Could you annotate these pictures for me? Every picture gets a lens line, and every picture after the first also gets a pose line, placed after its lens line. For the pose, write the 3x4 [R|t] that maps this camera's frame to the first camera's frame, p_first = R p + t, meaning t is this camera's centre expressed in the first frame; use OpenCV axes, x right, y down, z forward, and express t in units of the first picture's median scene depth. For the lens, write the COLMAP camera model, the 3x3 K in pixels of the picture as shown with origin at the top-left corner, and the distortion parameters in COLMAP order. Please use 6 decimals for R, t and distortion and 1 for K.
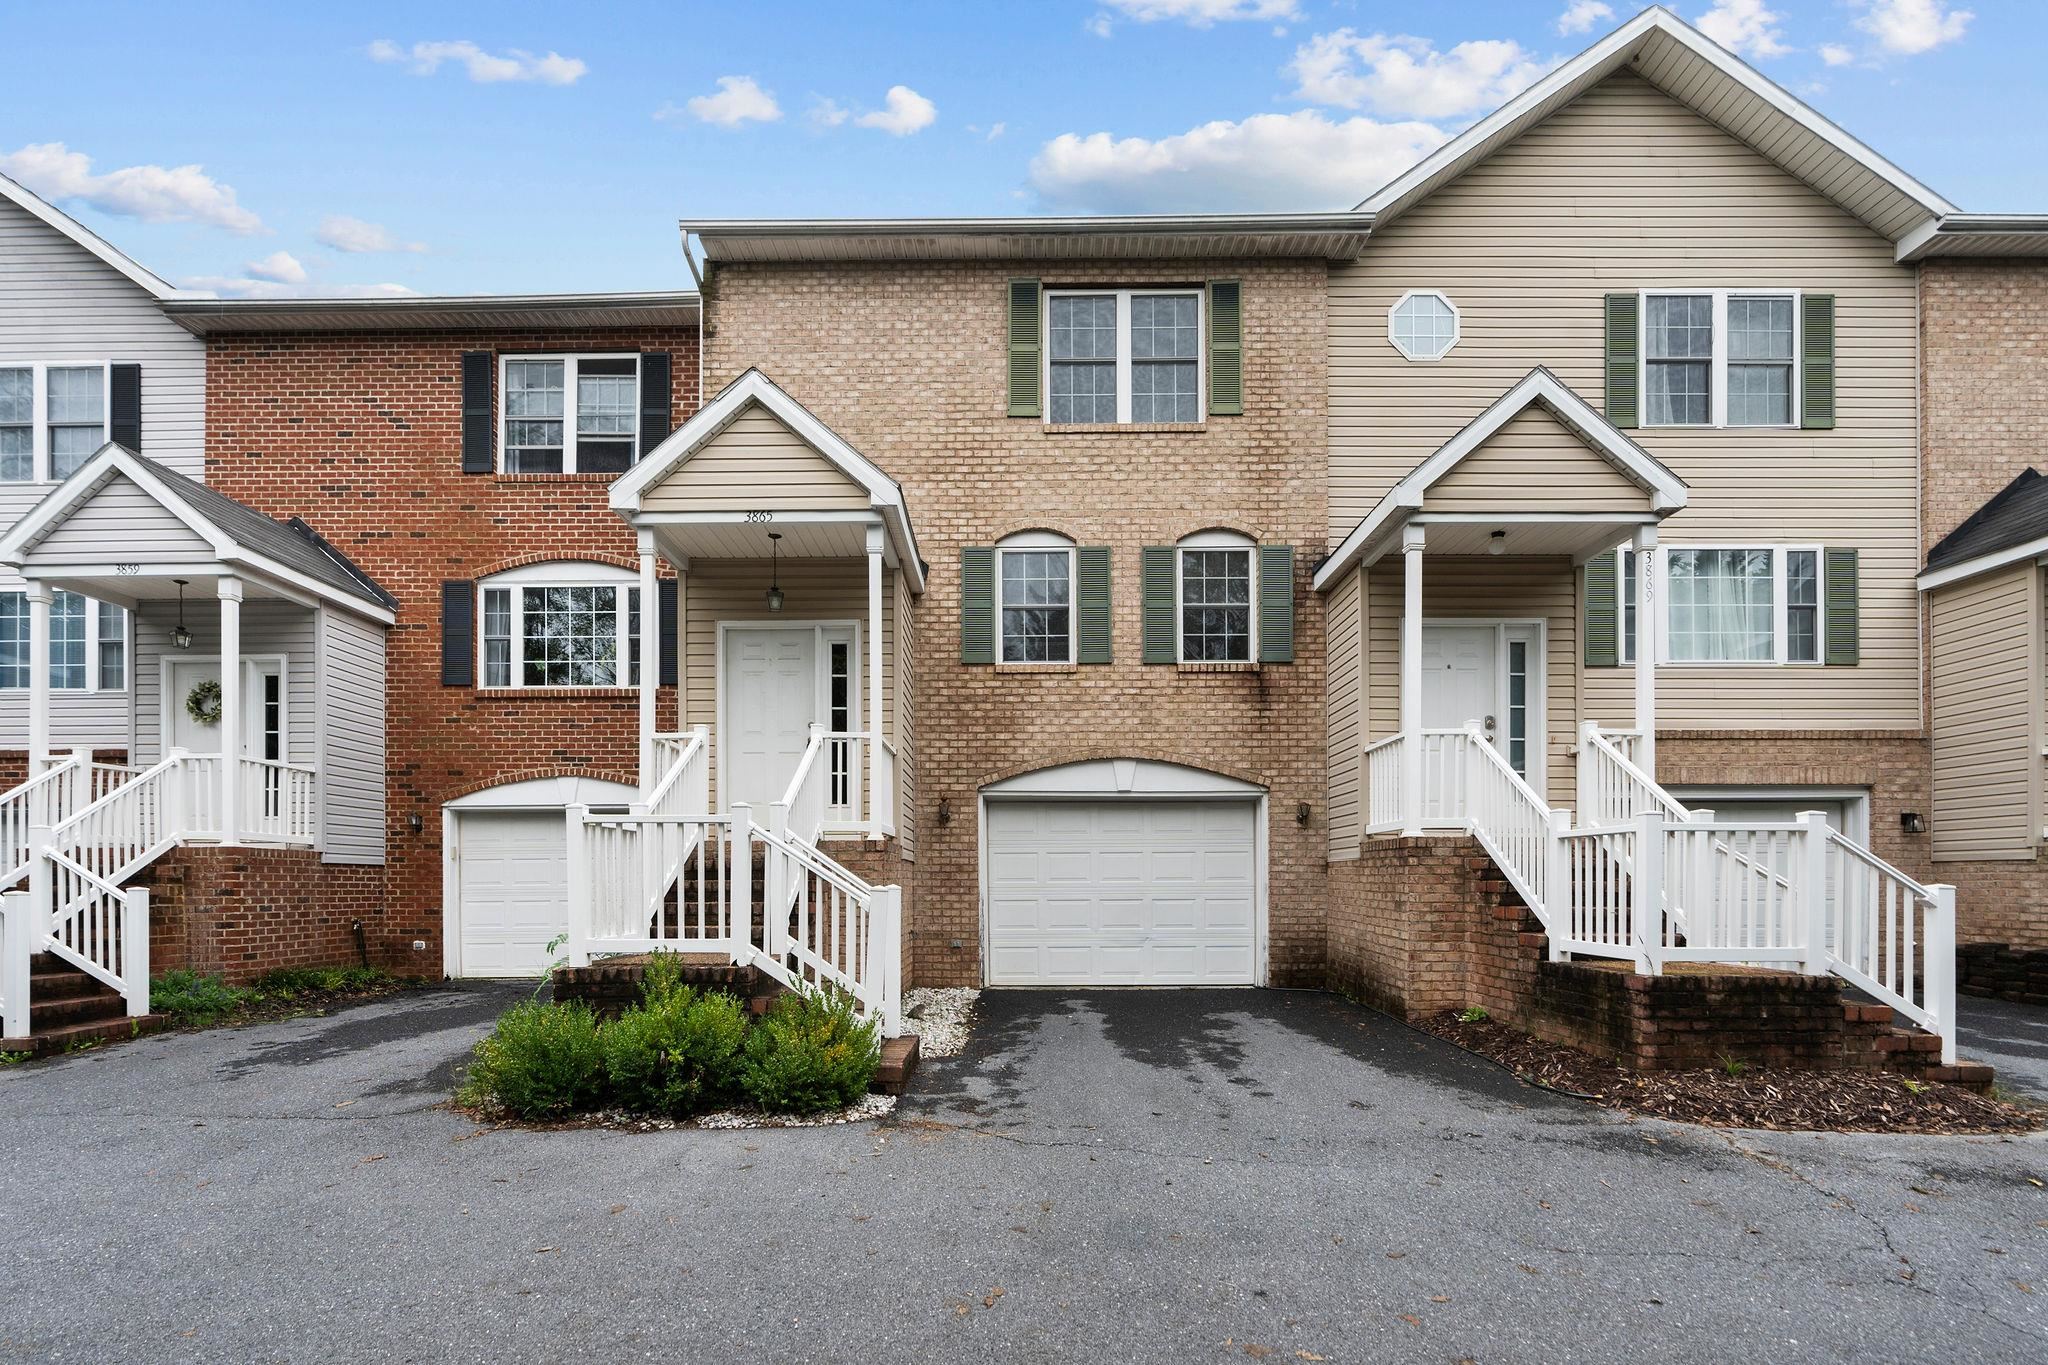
lens RADIAL K [[904.2, 0, 1028.3], [0, 904.2, 827.7], [0, 0, 1]] dist [-0.005991, 0.000992]
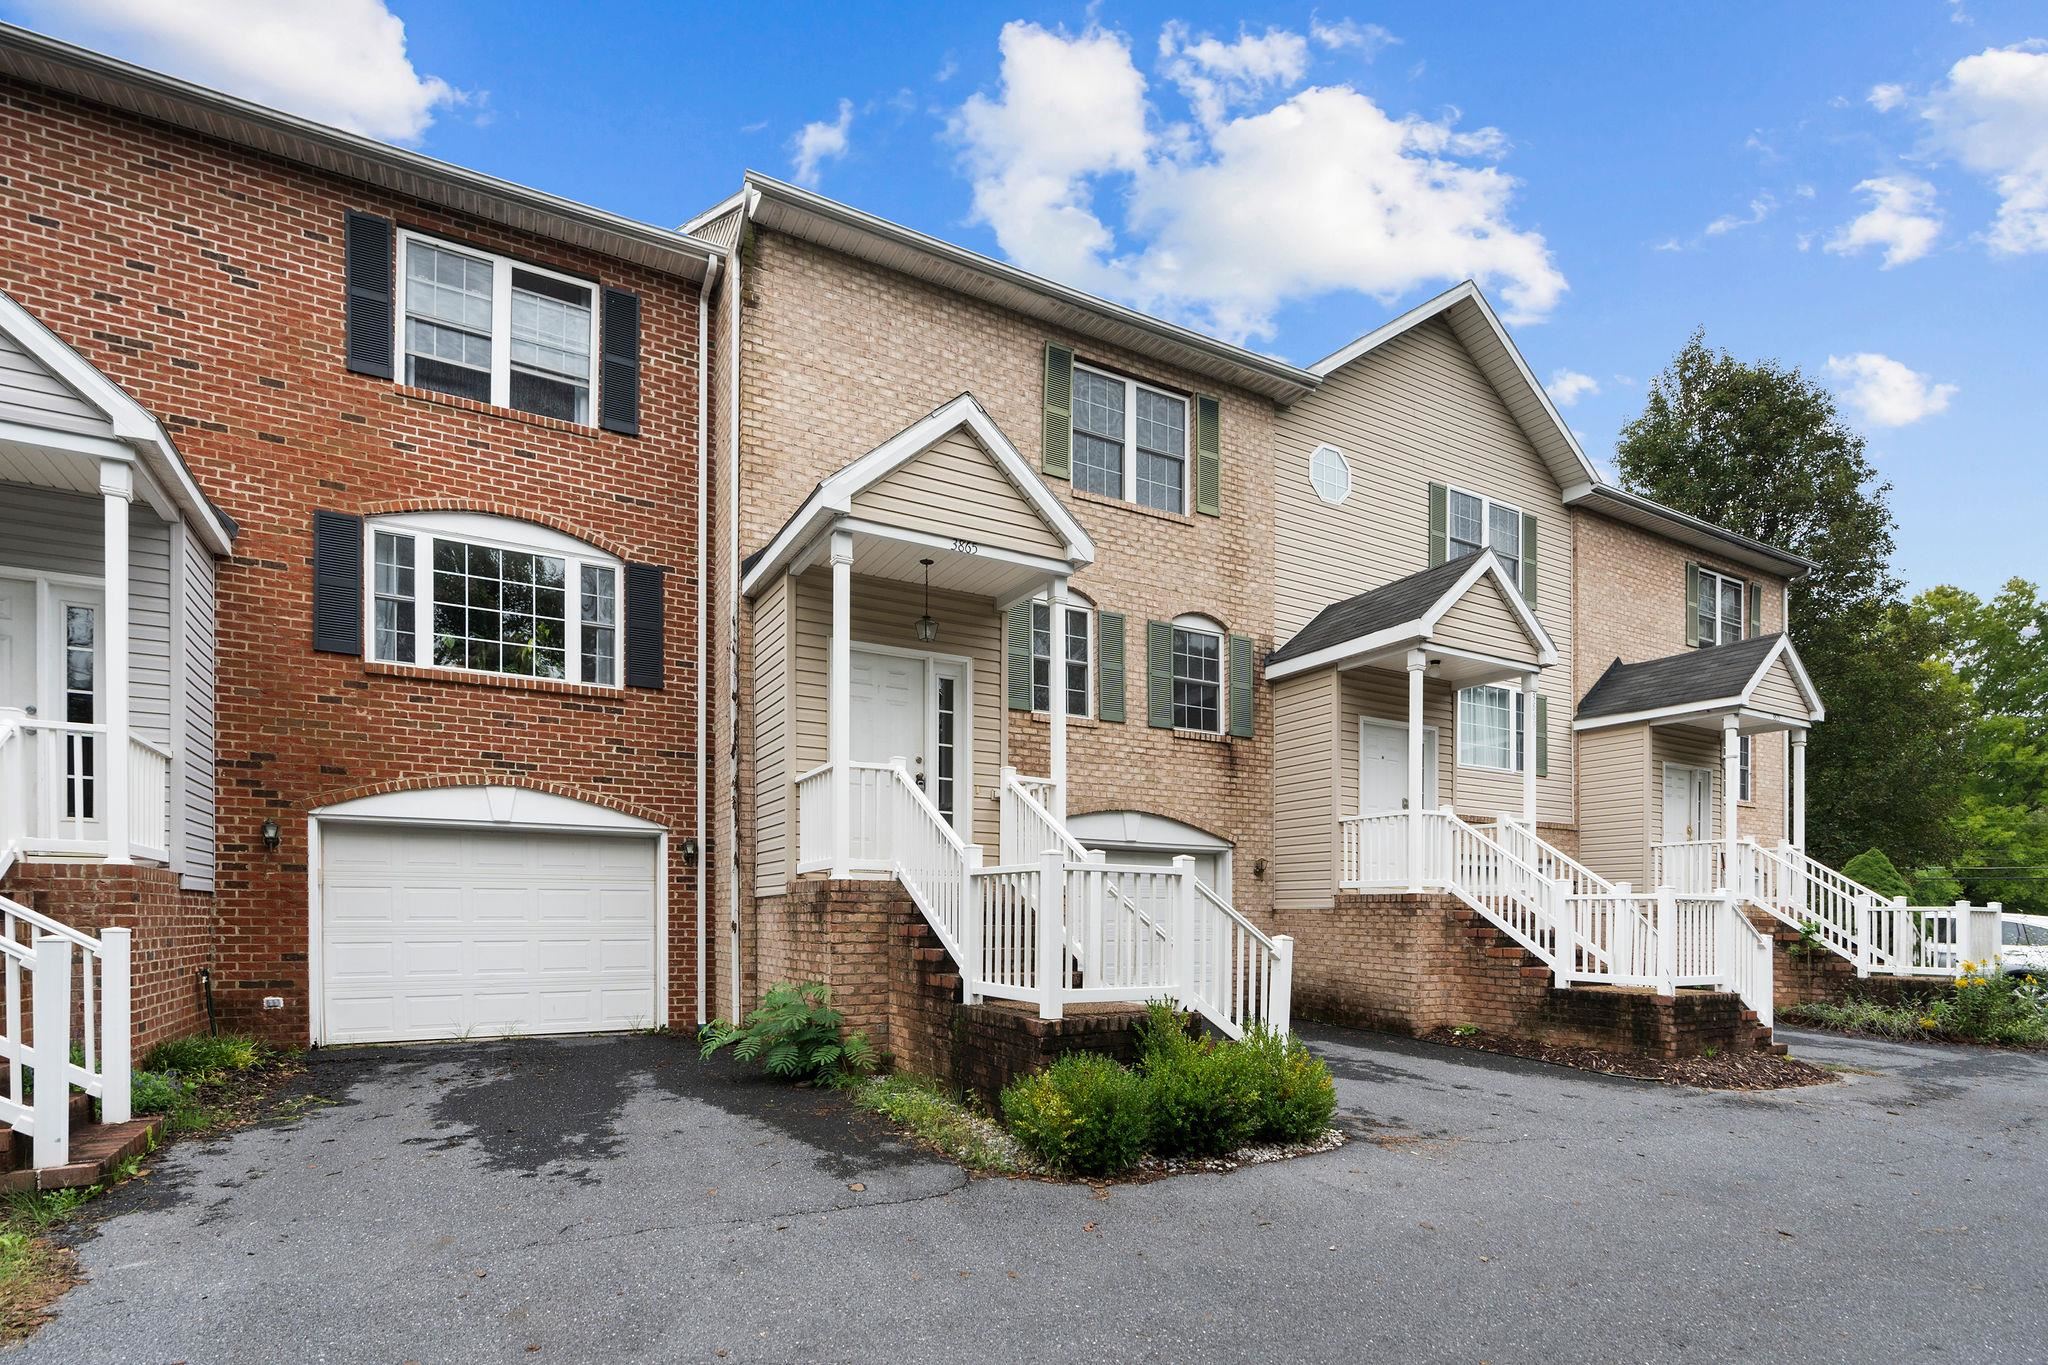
lens RADIAL K [[947.7, 0, 942.3], [0, 947.7, 854.0], [0, 0, 1]] dist [-0.003771, -0.000310]
pose [[0.890064, 0.039778, 0.454097, -0.606687], [-0.039835, 0.999162, -0.009446, -0.004709], [-0.454092, -0.009681, 0.890902, 0.082604]]
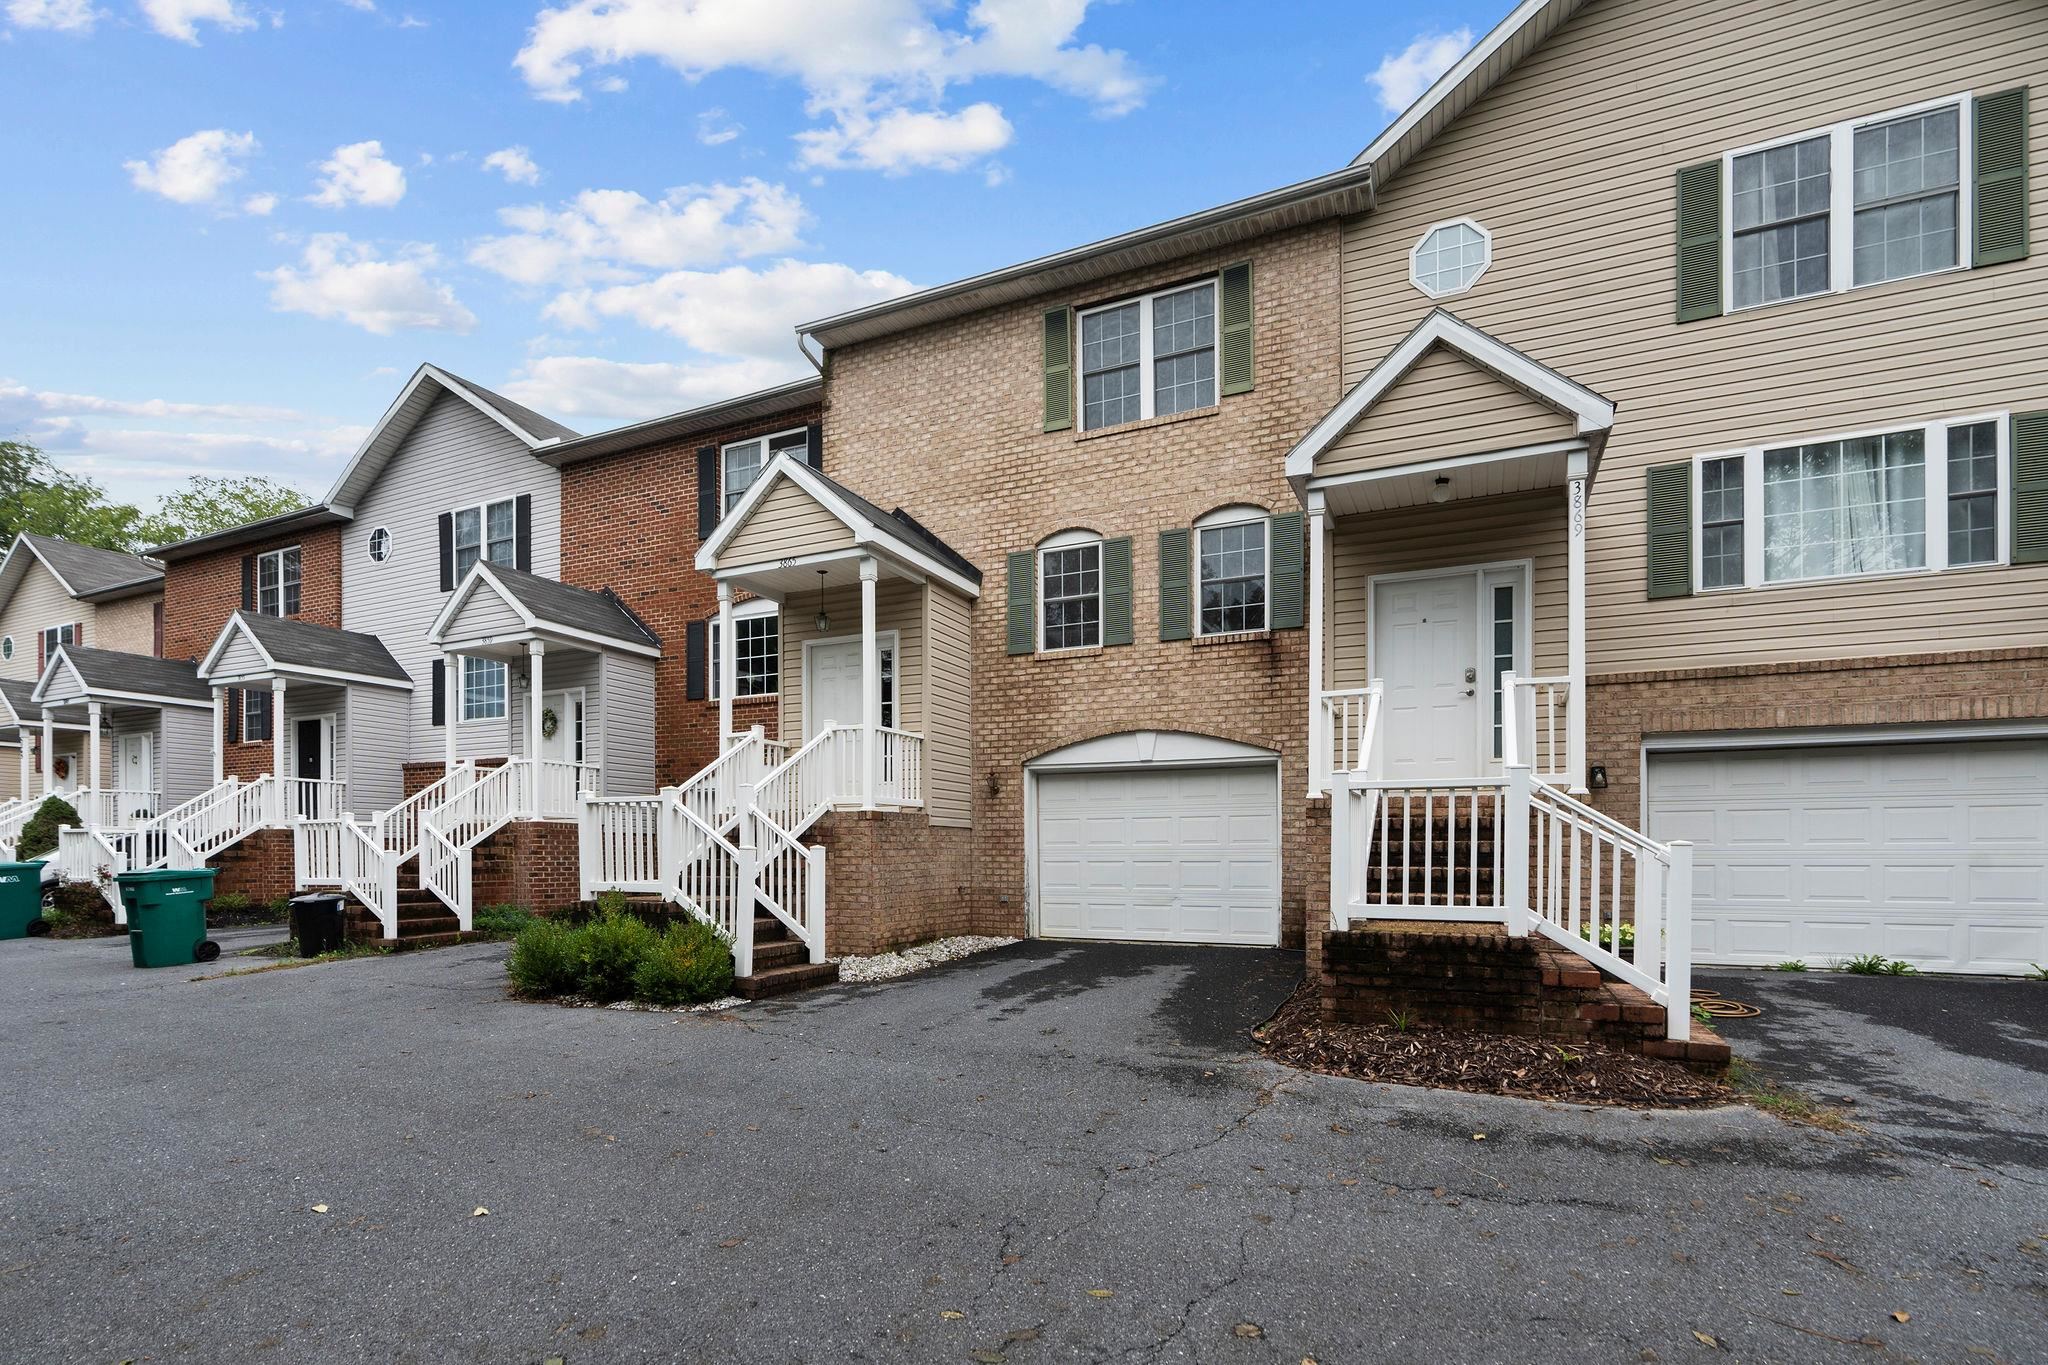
lens RADIAL K [[890.7, 0, 1026.5], [0, 890.7, 792.4], [0, 0, 1]] dist [-0.003381, 0.000357]
pose [[0.922958, -0.024320, -0.384131, 0.376576], [0.022606, 0.999704, -0.008977, 0.003790], [0.384235, -0.000399, 0.923235, -0.036264]]
